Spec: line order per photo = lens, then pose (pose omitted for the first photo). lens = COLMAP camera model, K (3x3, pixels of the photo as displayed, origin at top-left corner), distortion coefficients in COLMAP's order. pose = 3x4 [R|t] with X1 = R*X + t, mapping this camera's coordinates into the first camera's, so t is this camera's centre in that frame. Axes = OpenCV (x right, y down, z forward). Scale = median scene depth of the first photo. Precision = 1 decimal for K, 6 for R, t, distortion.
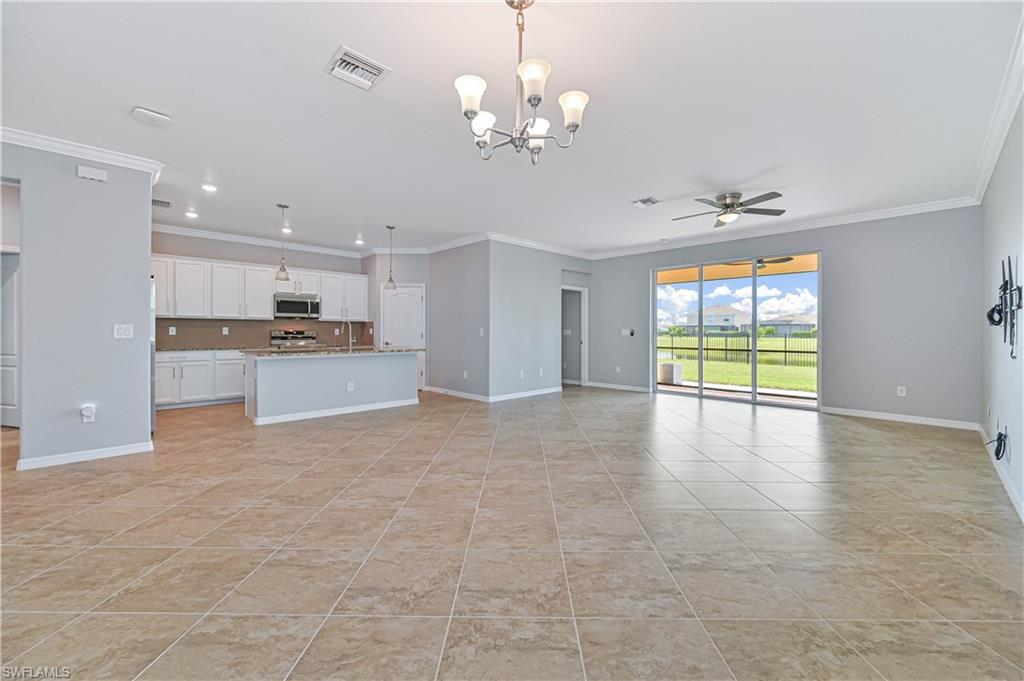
lens RADIAL K [[407.7, 0, 512.0], [0, 407.7, 340.5], [0, 0, 1]] dist [0.000025, 0.000024]
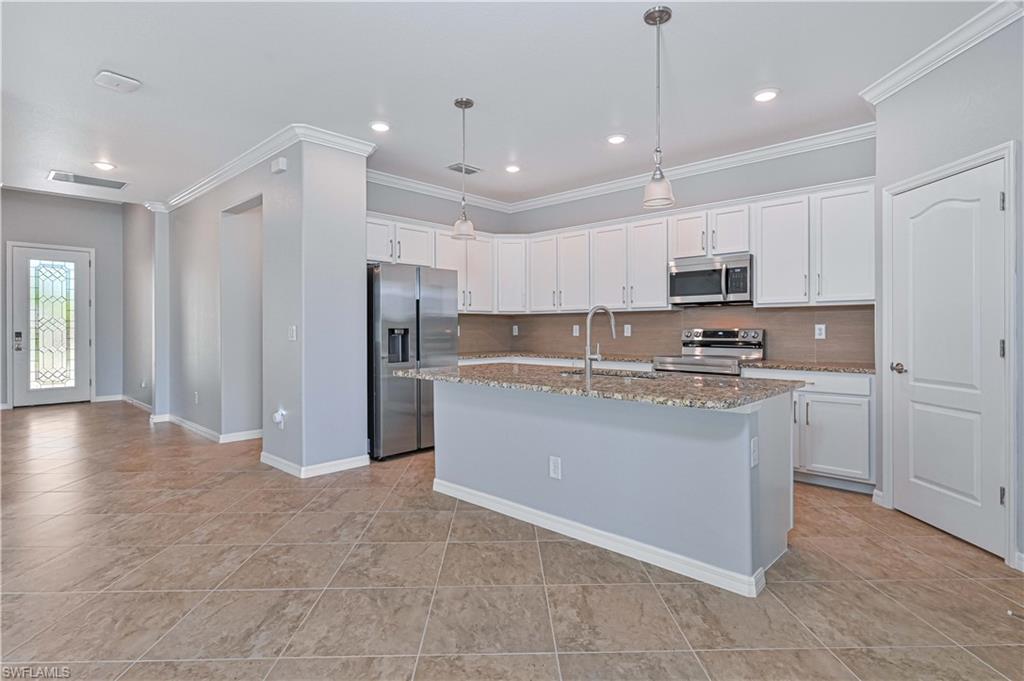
lens RADIAL K [[531.2, 0, 512.0], [0, 531.2, 340.5], [0, 0, 1]] dist [-0.002483, -0.000319]
pose [[0.050838, 0.022875, -0.998445, 0.112387], [-0.012720, 0.999671, 0.022256, -0.022383], [0.998626, 0.011568, 0.051112, 0.732401]]
